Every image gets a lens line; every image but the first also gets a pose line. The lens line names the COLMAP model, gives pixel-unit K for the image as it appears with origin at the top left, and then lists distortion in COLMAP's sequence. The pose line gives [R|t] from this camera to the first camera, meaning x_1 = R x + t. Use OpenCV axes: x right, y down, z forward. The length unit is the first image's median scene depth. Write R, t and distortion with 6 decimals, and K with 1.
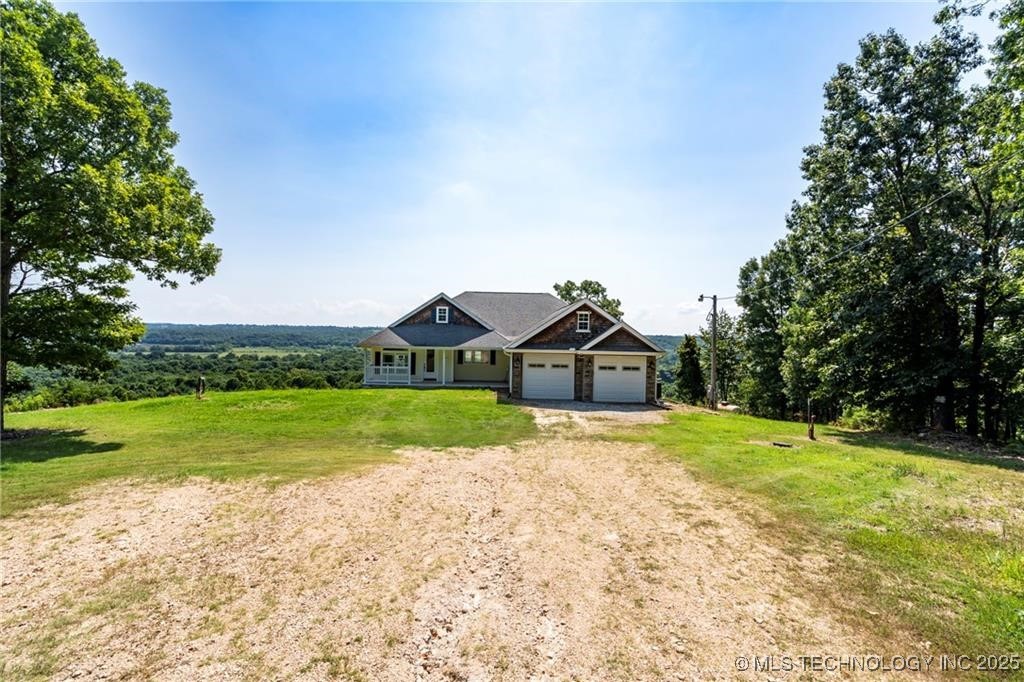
lens RADIAL K [[469.1, 0, 503.7], [0, 469.1, 346.2], [0, 0, 1]] dist [-0.011964, 0.006033]
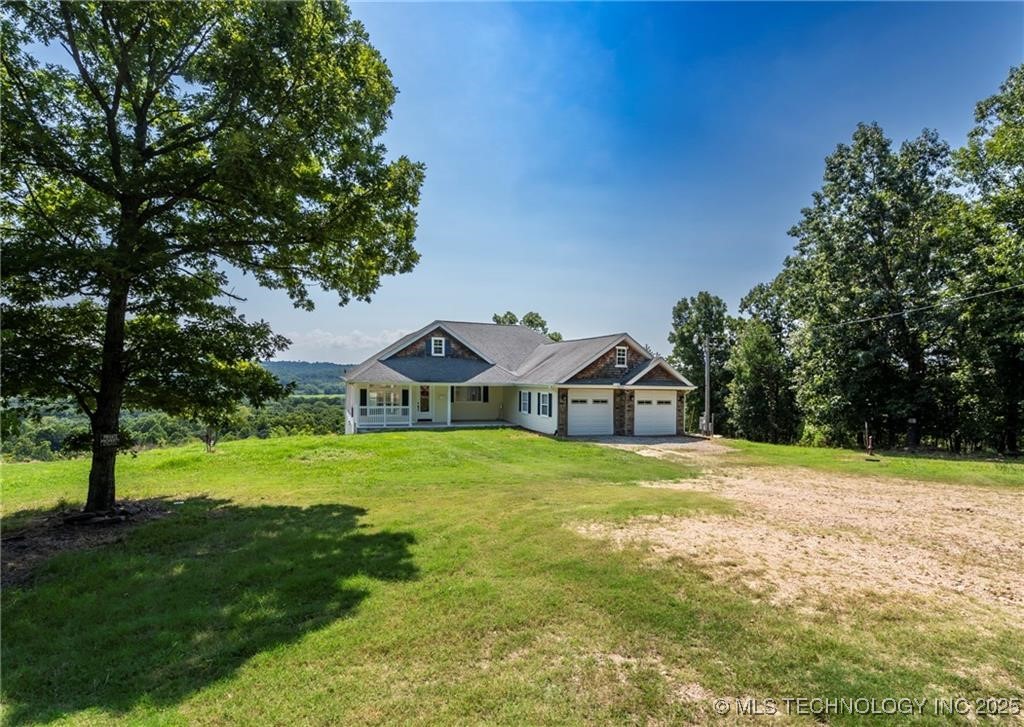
lens RADIAL K [[525.6, 0, 525.8], [0, 525.6, 383.8], [0, 0, 1]] dist [0.010948, -0.000934]
pose [[0.932326, -0.006563, 0.361560, -0.428772], [0.005510, 0.999977, 0.003942, 0.000082], [-0.361578, -0.001683, 0.932340, 0.023252]]
